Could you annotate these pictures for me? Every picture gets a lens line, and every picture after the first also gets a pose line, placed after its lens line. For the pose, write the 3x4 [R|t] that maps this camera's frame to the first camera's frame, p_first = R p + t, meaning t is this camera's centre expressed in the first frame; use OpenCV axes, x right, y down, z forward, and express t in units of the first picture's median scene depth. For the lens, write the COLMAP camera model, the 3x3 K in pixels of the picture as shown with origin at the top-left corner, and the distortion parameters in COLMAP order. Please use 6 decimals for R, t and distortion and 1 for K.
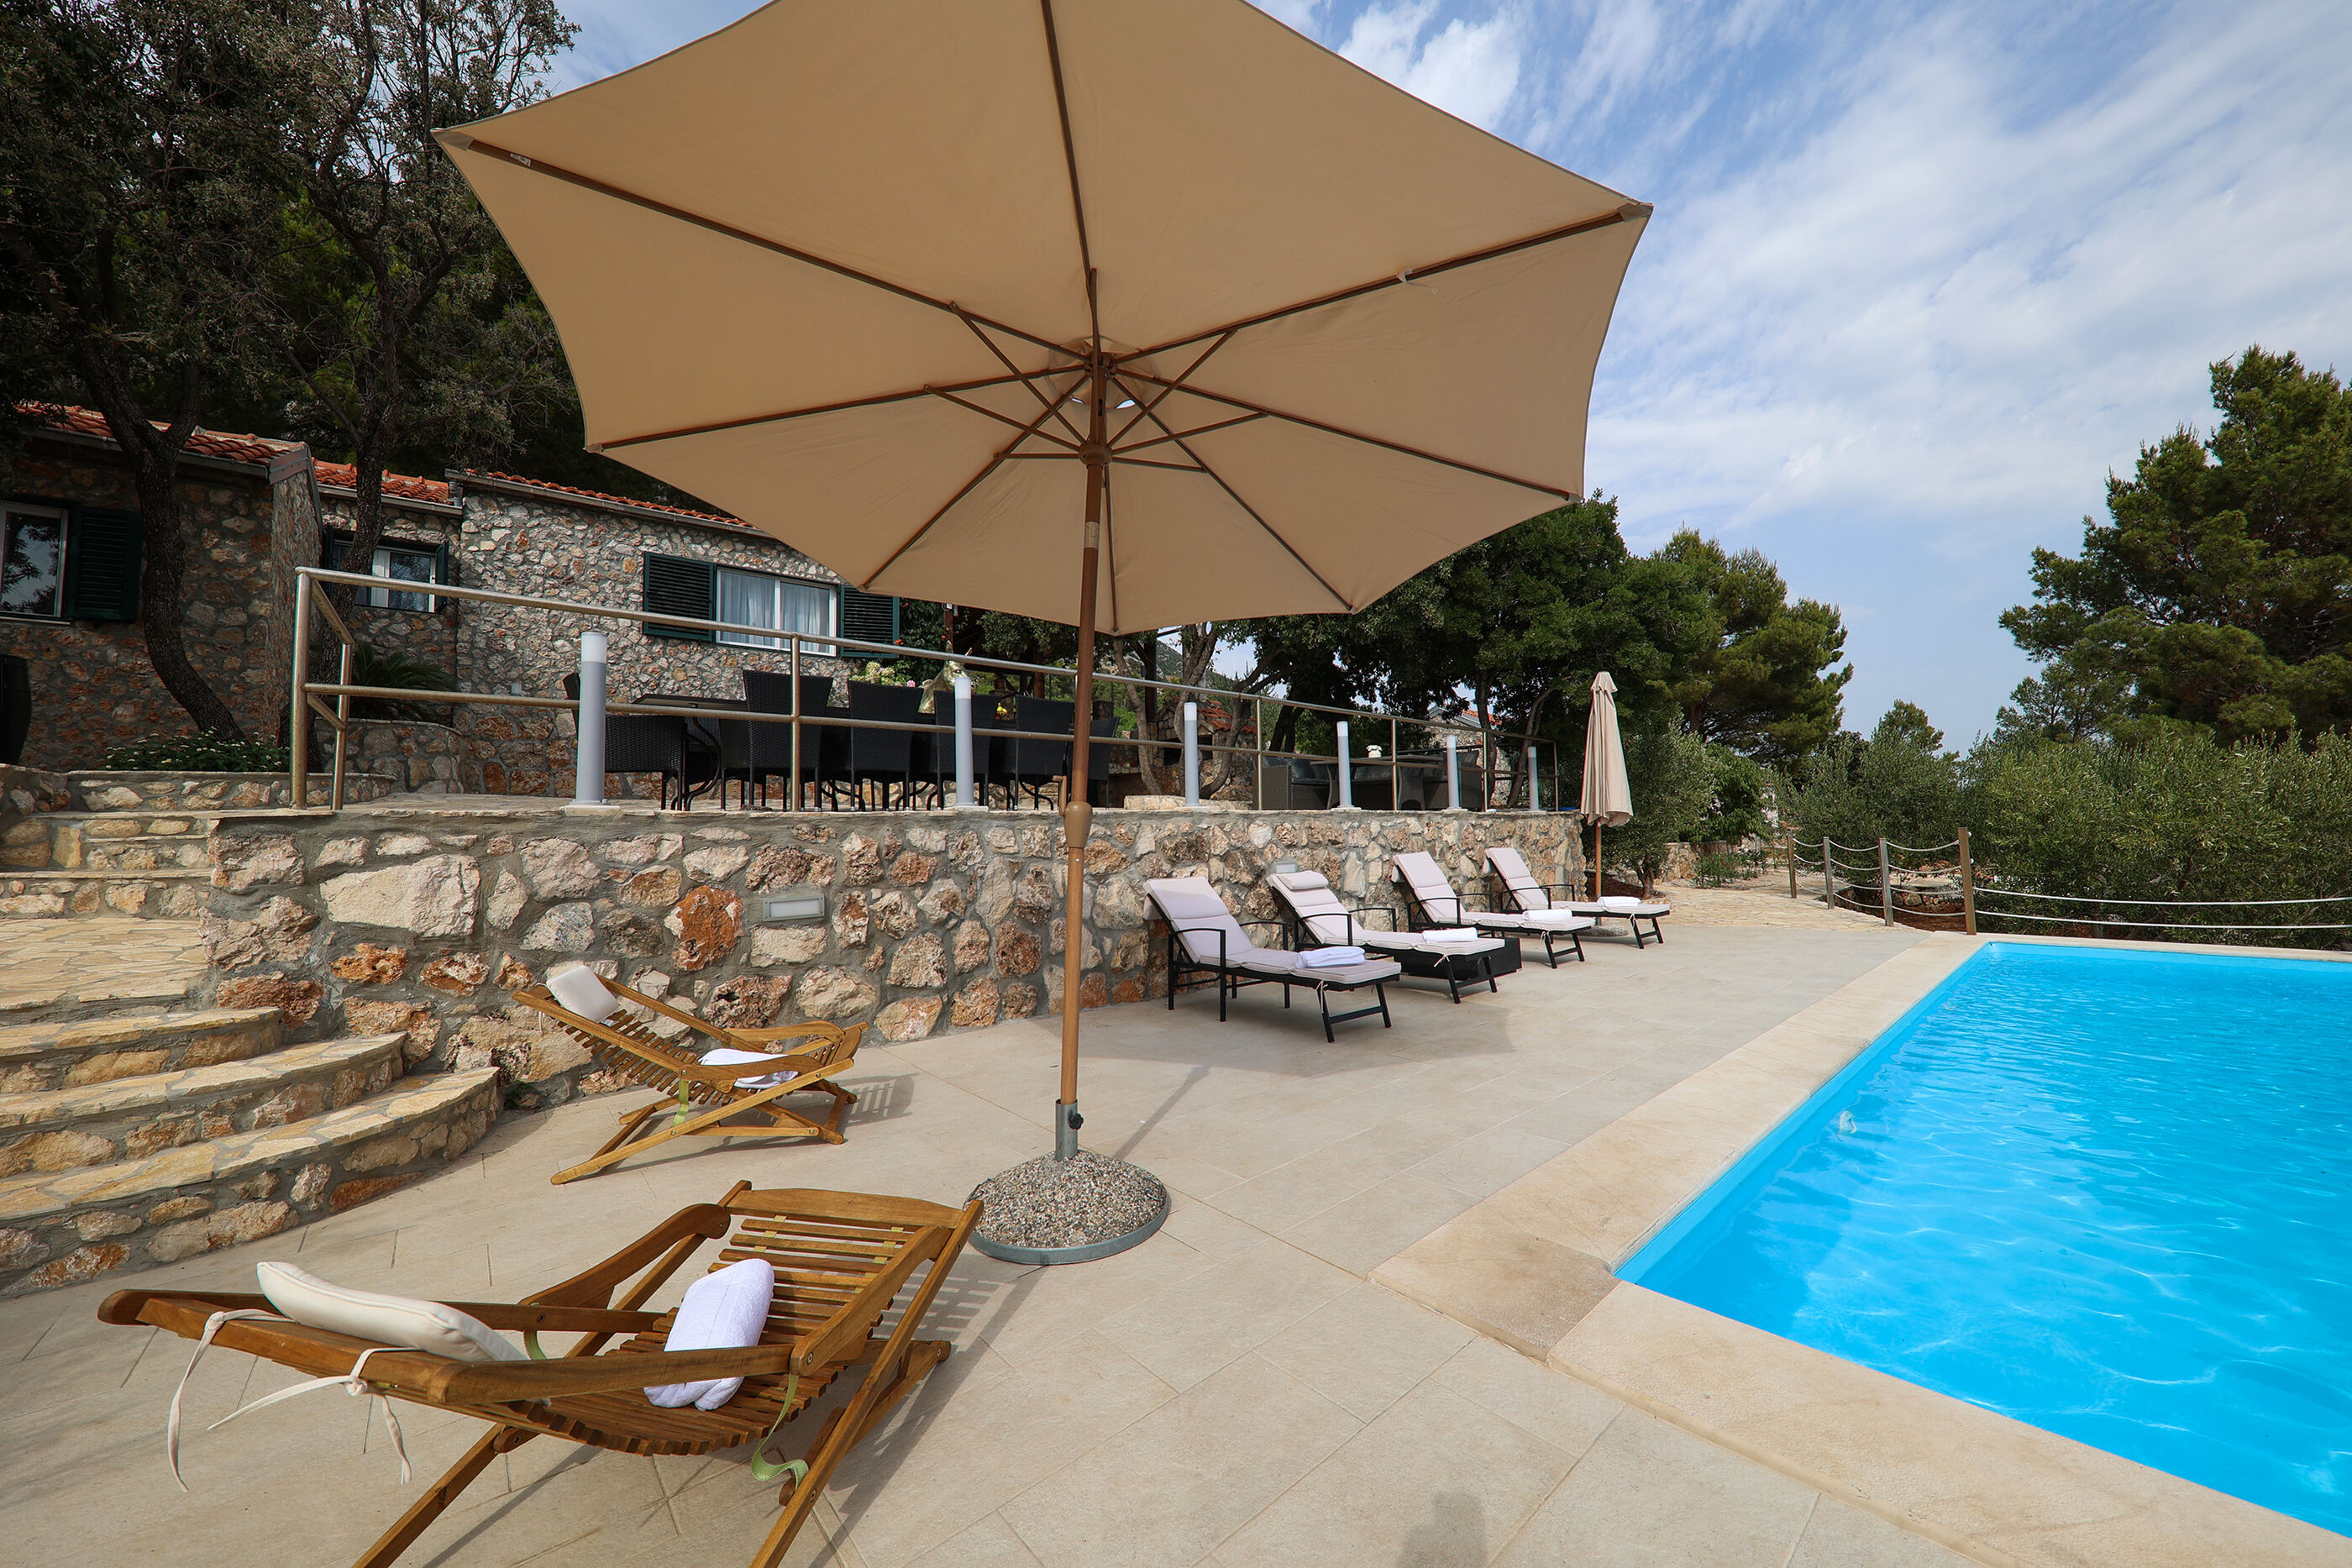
lens RADIAL K [[800.2, 0, 1172.2], [0, 800.2, 776.6], [0, 0, 1]] dist [0.009668, -0.007225]
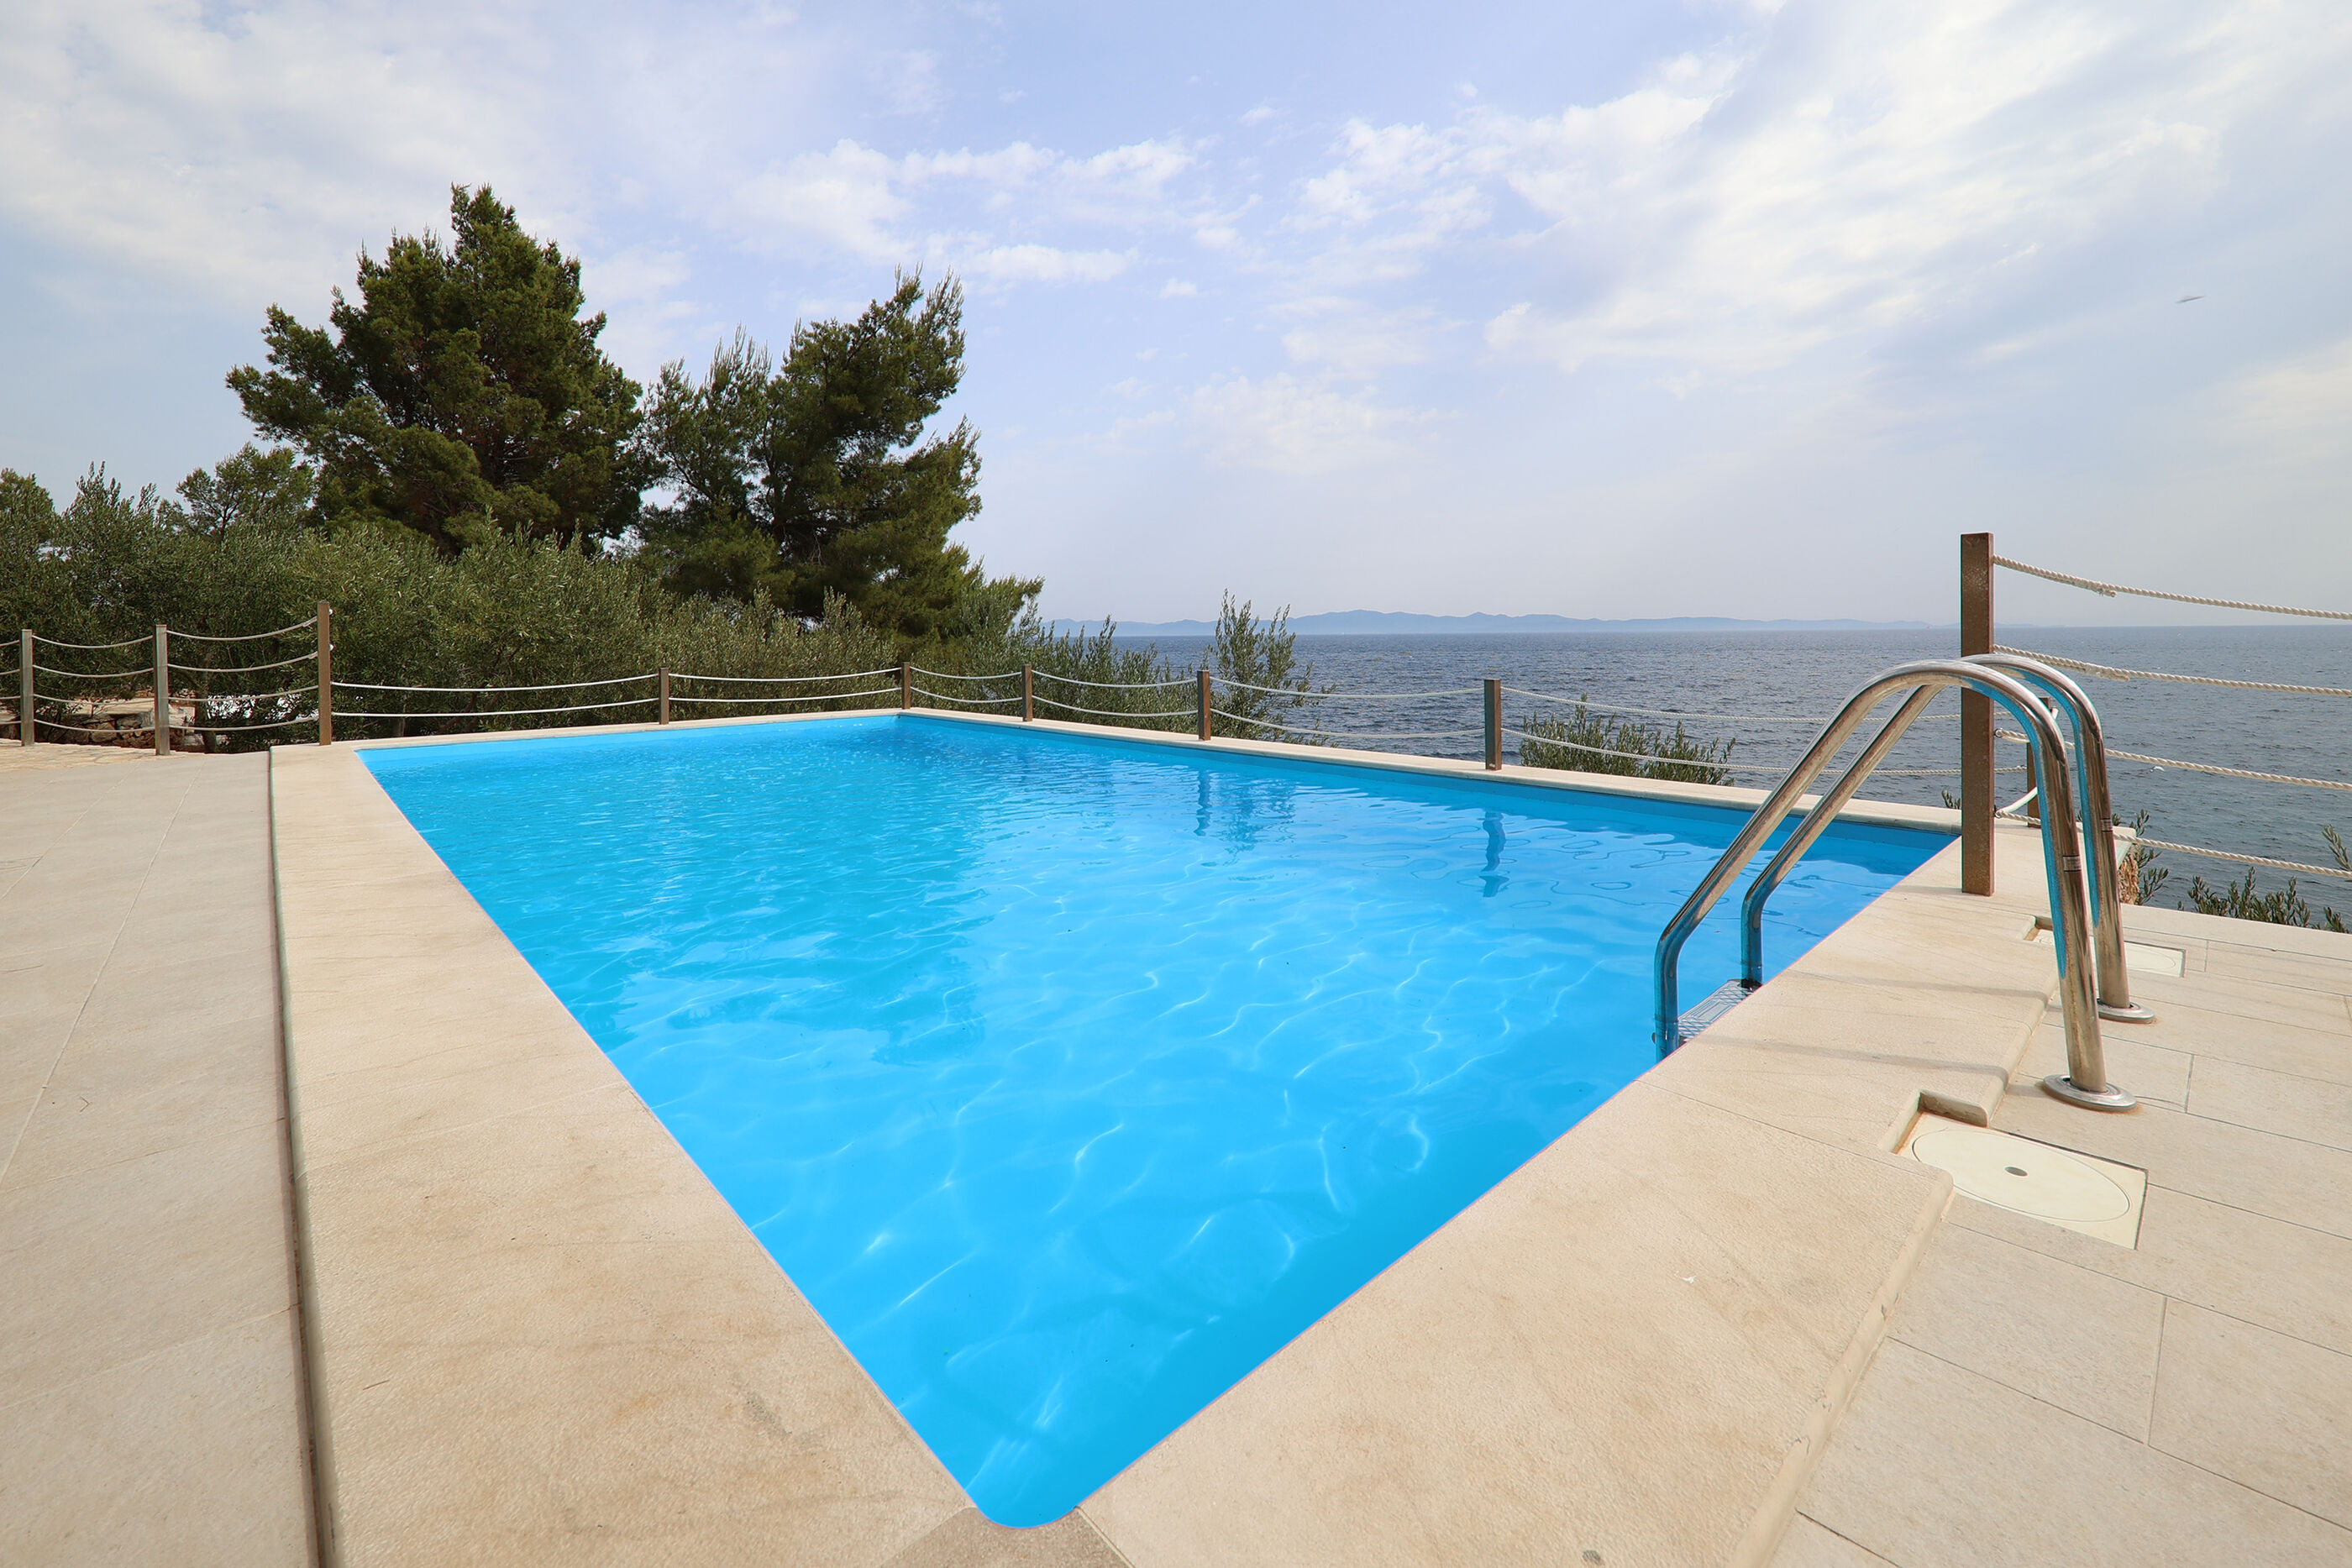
lens RADIAL K [[971.1, 0, 1144.7], [0, 971.1, 638.6], [0, 0, 1]] dist [0.001519, 0.000122]
pose [[-0.056079, 0.011630, 0.998359, 0.055285], [-0.050567, 0.998616, -0.014473, 0.066280], [-0.997145, -0.051295, -0.055413, 0.307529]]
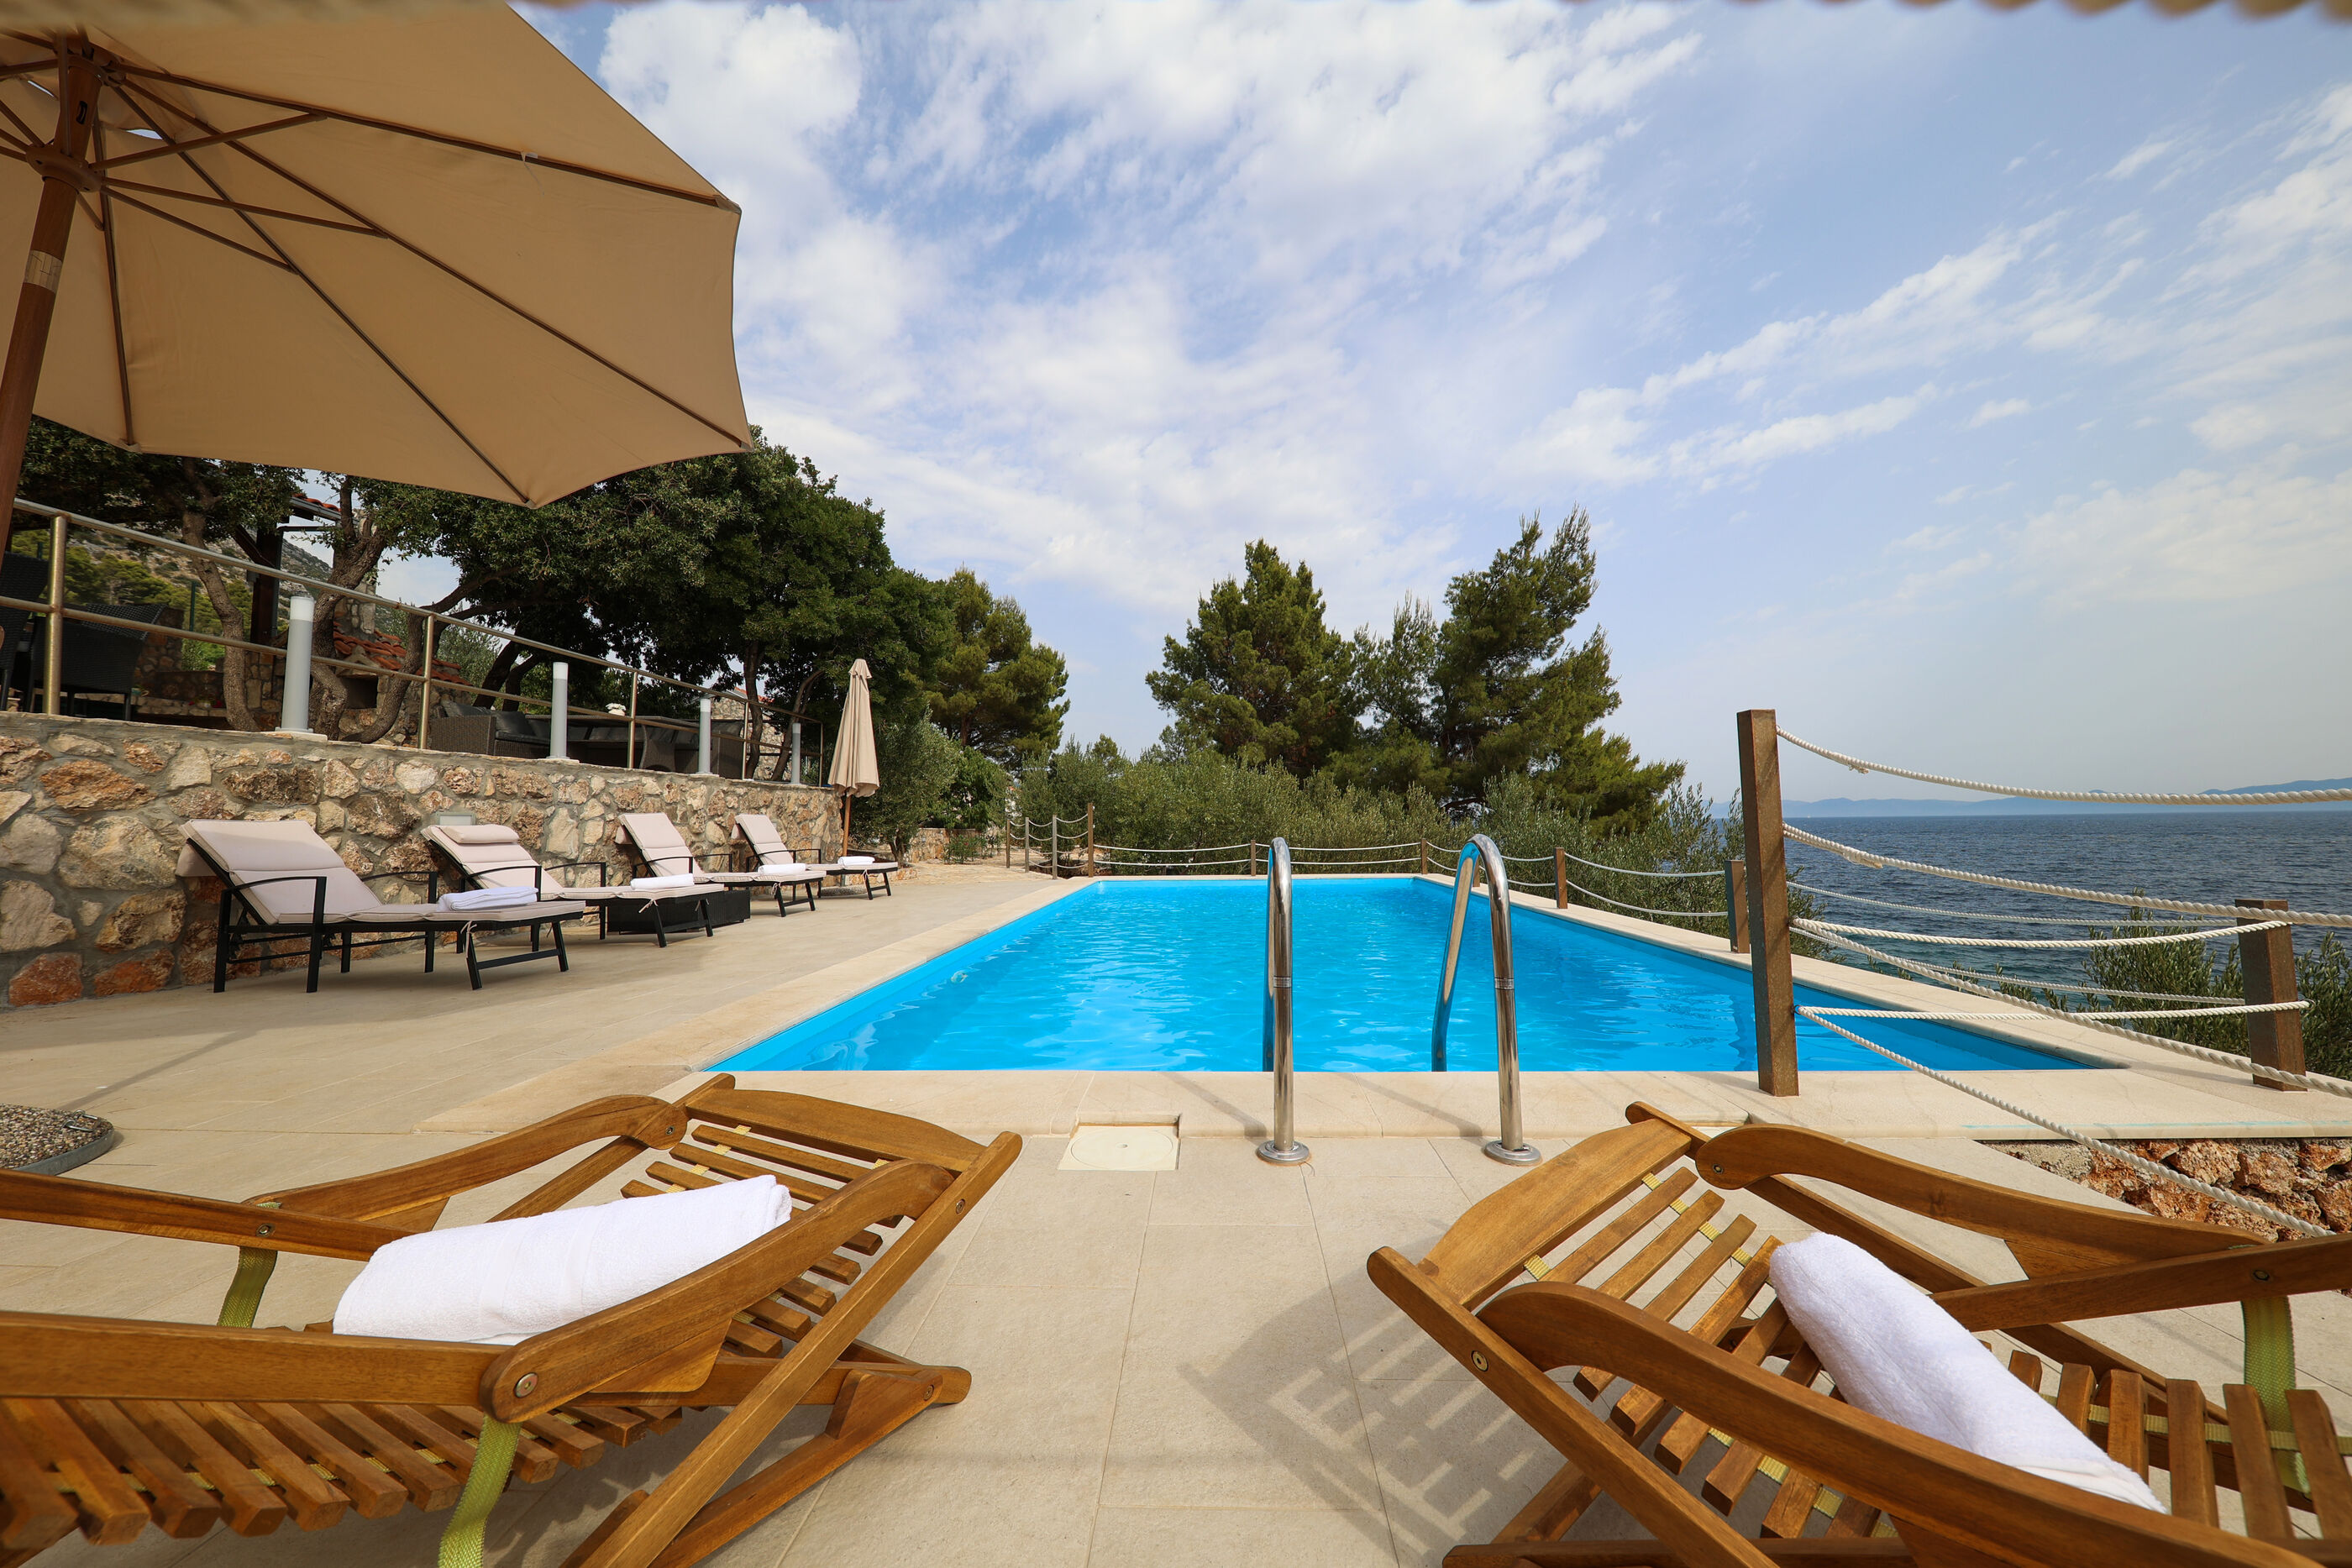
lens RADIAL K [[800.2, 0, 1172.2], [0, 800.2, 776.6], [0, 0, 1]] dist [0.009668, -0.007225]
pose [[0.685240, 0.050879, 0.726538, 0.031956], [-0.044991, 0.998609, -0.027499, 0.043028], [-0.726926, -0.013844, 0.686576, -0.082016]]
